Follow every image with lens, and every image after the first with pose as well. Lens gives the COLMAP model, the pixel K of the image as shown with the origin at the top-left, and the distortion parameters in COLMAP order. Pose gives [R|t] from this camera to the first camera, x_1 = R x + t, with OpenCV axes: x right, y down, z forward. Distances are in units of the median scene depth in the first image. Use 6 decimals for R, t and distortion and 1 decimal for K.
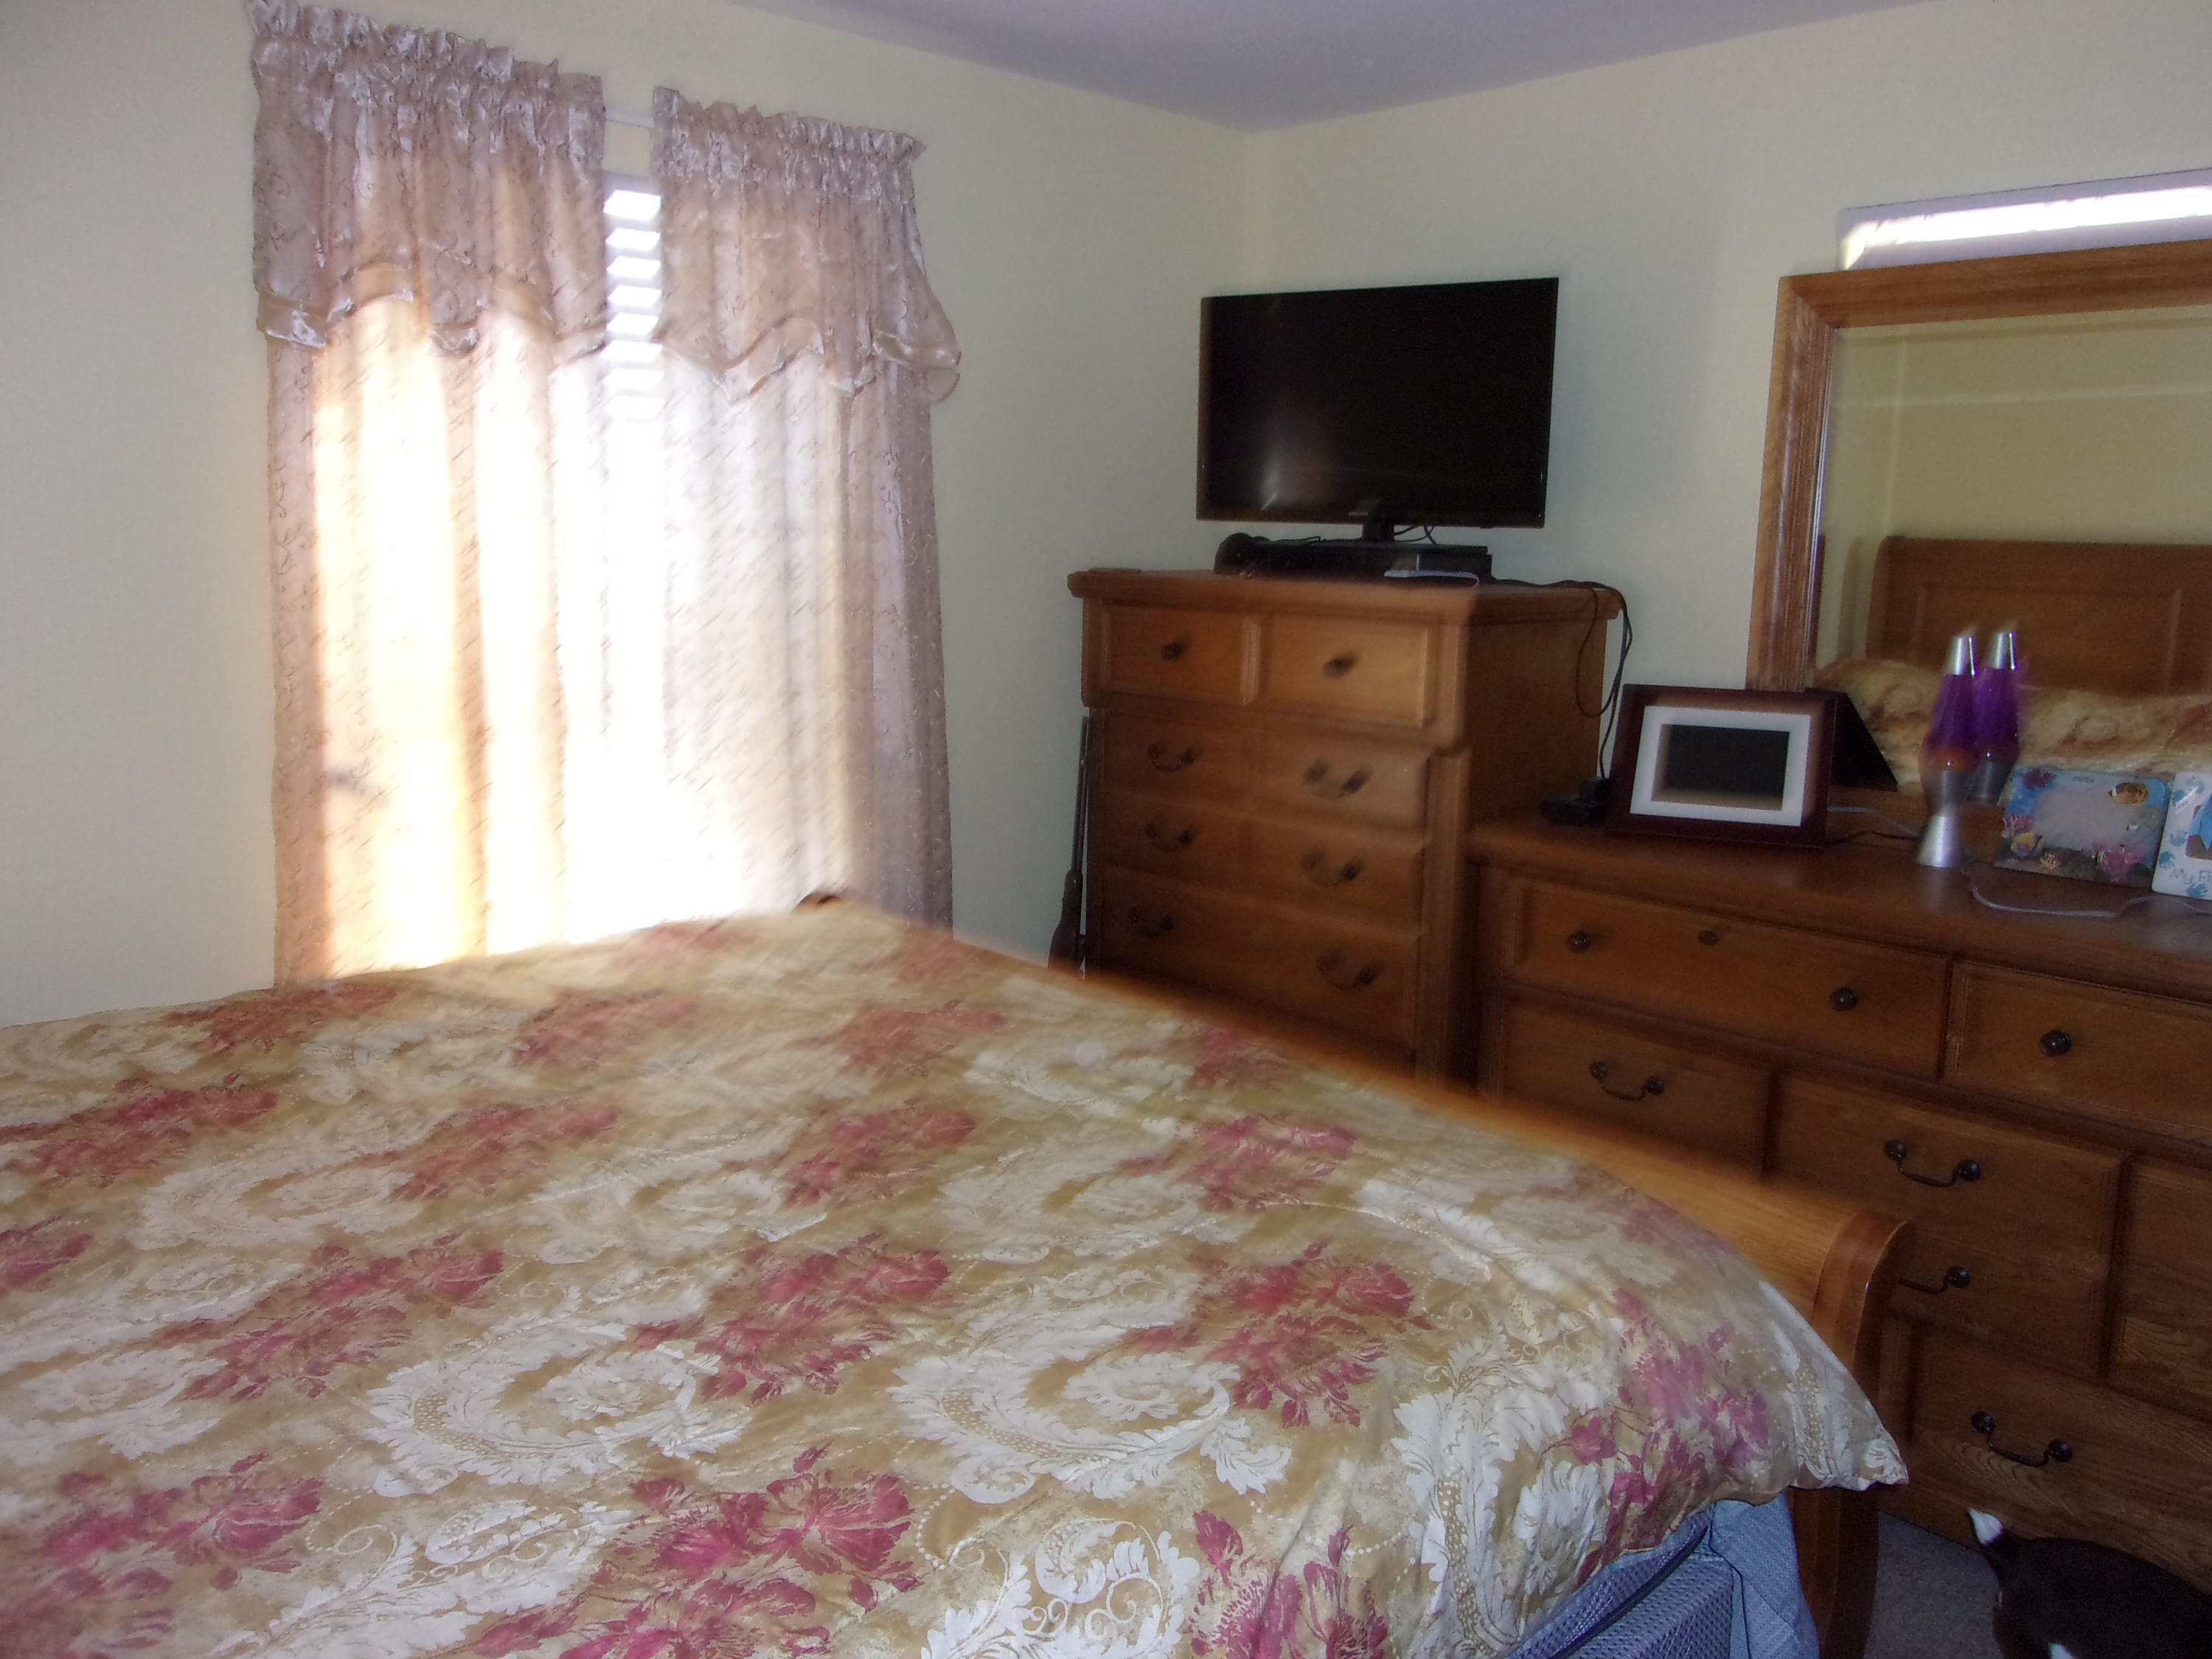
lens RADIAL K [[1771.2, 0, 1106.9], [0, 1771.2, 821.0], [0, 0, 1]] dist [-0.022925, 0.084420]
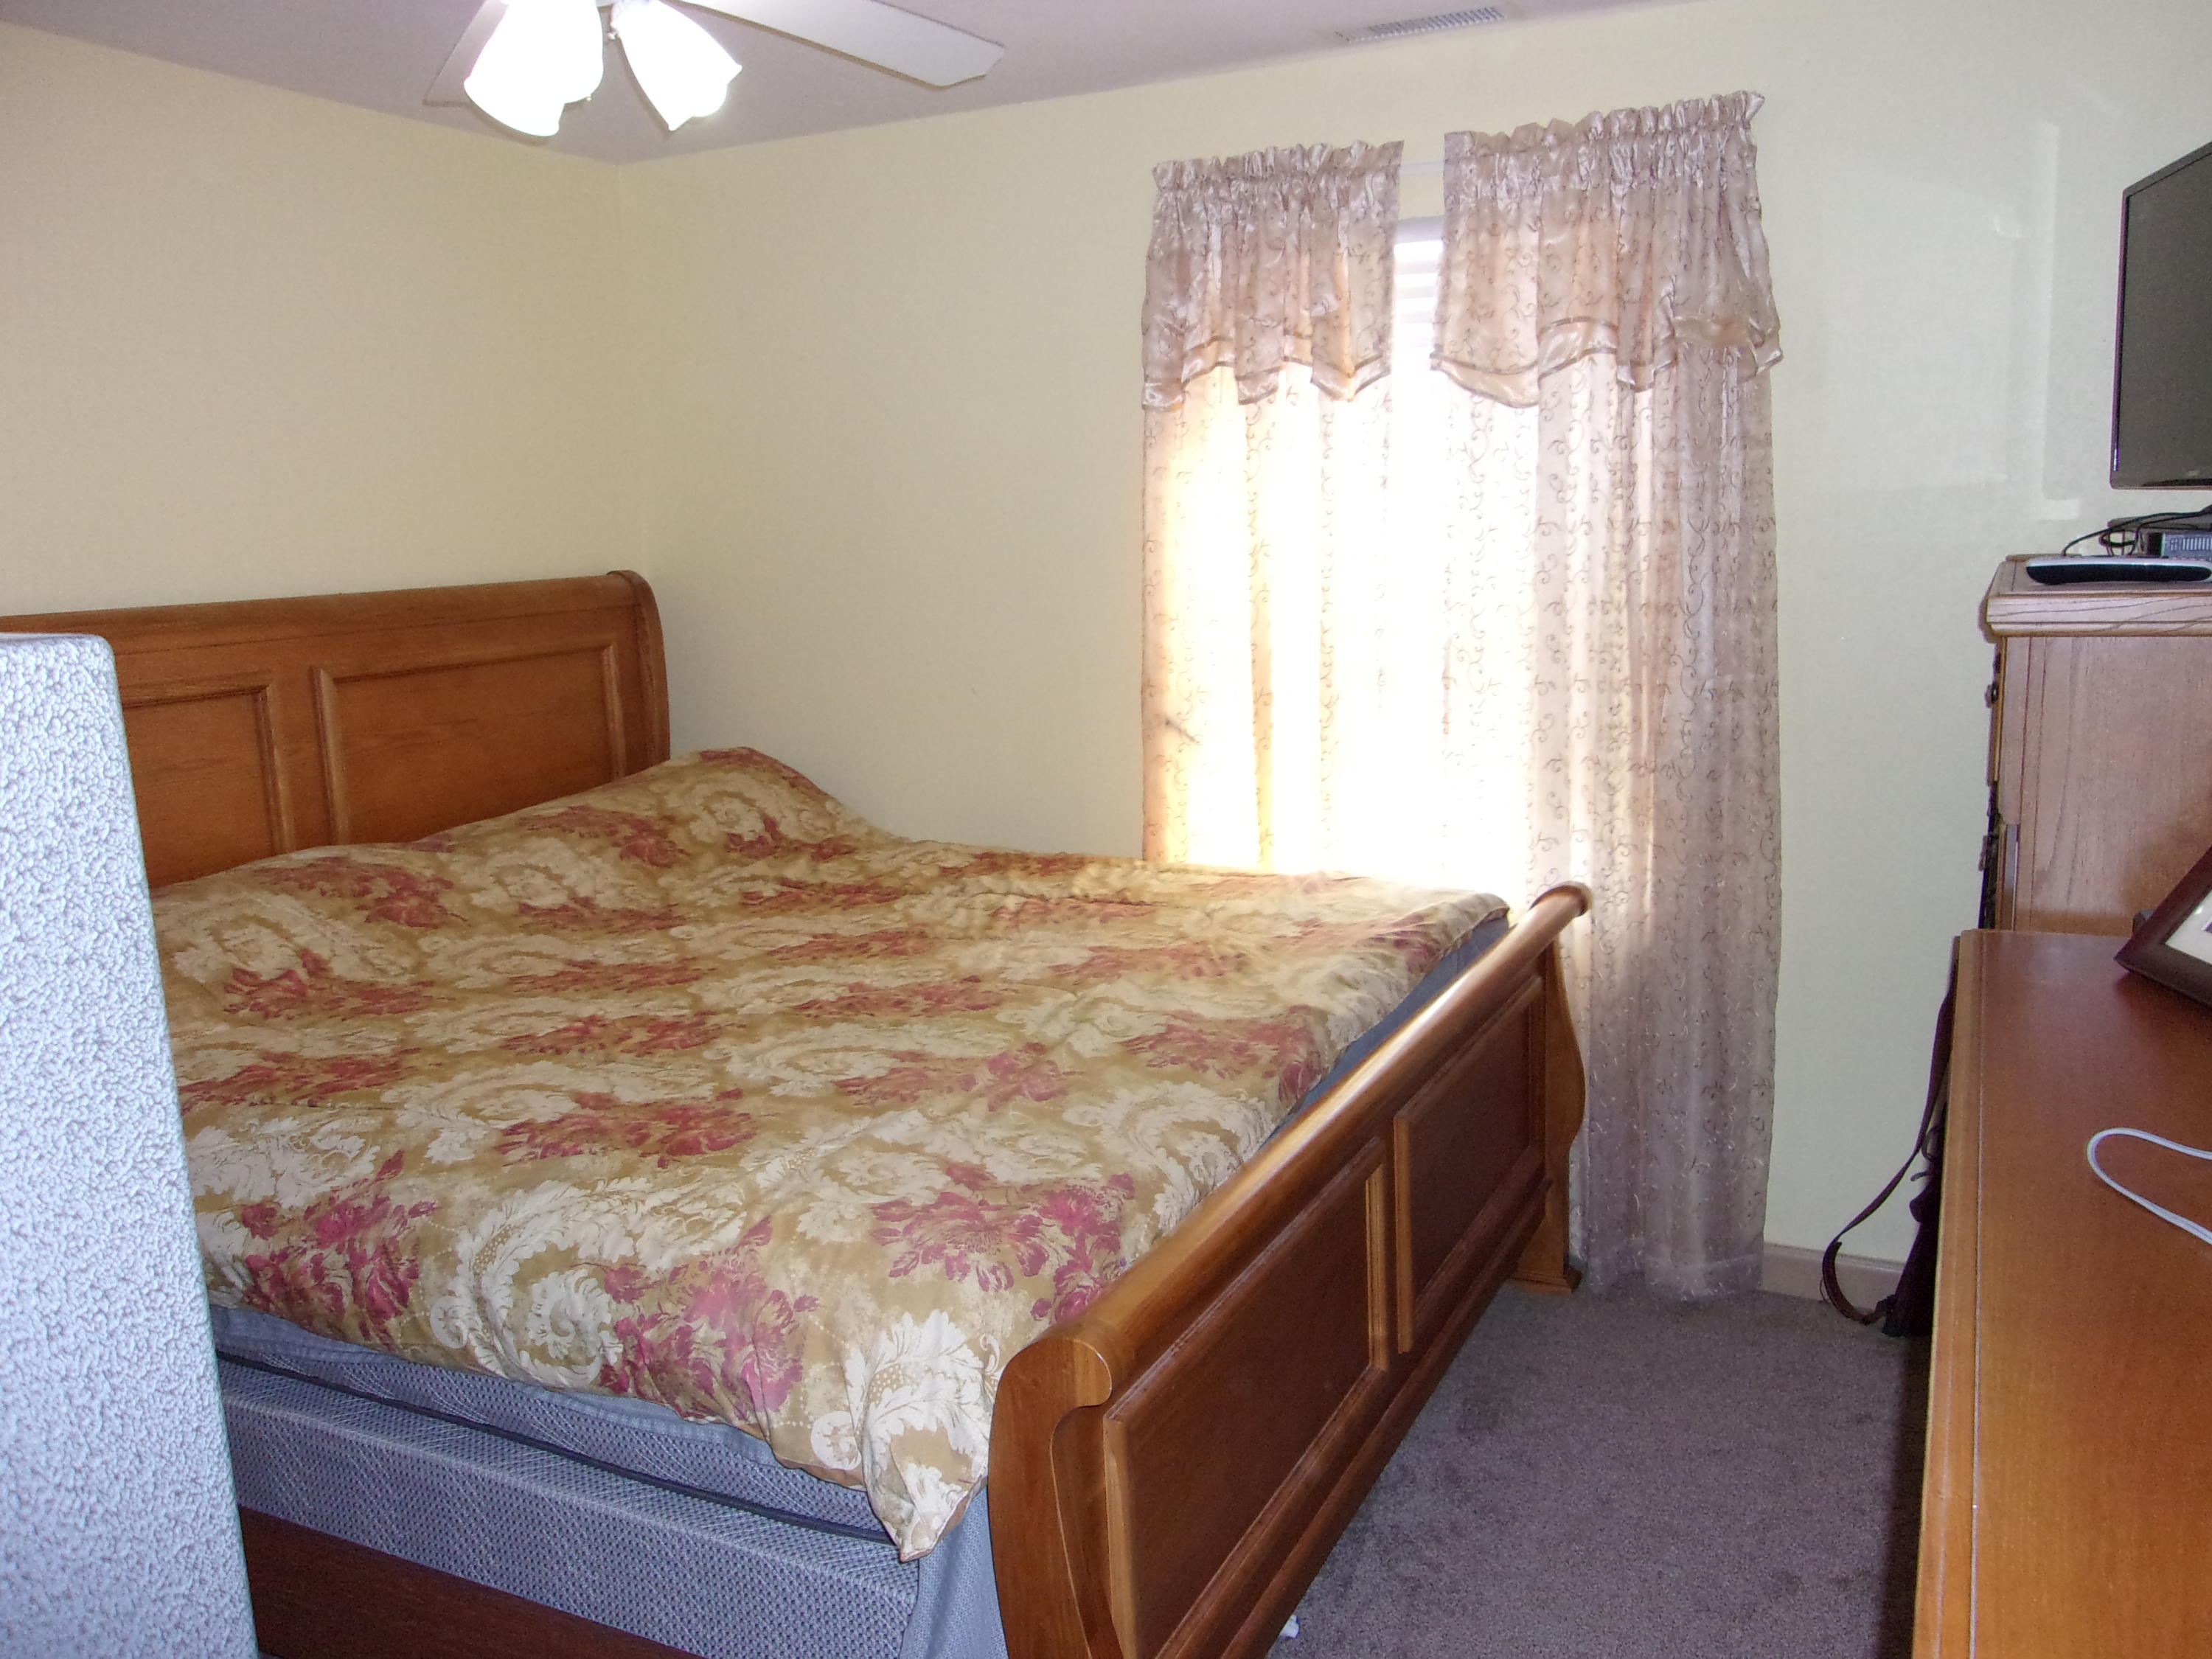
lens RADIAL K [[1771.2, 0, 1109.6], [0, 1771.2, 832.0], [0, 0, 1]] dist [-0.022925, 0.084420]
pose [[0.338438, 0.137987, -0.930817, 0.831841], [-0.125313, 0.986988, 0.100751, -0.070360], [0.932607, 0.082546, 0.351326, 0.477847]]
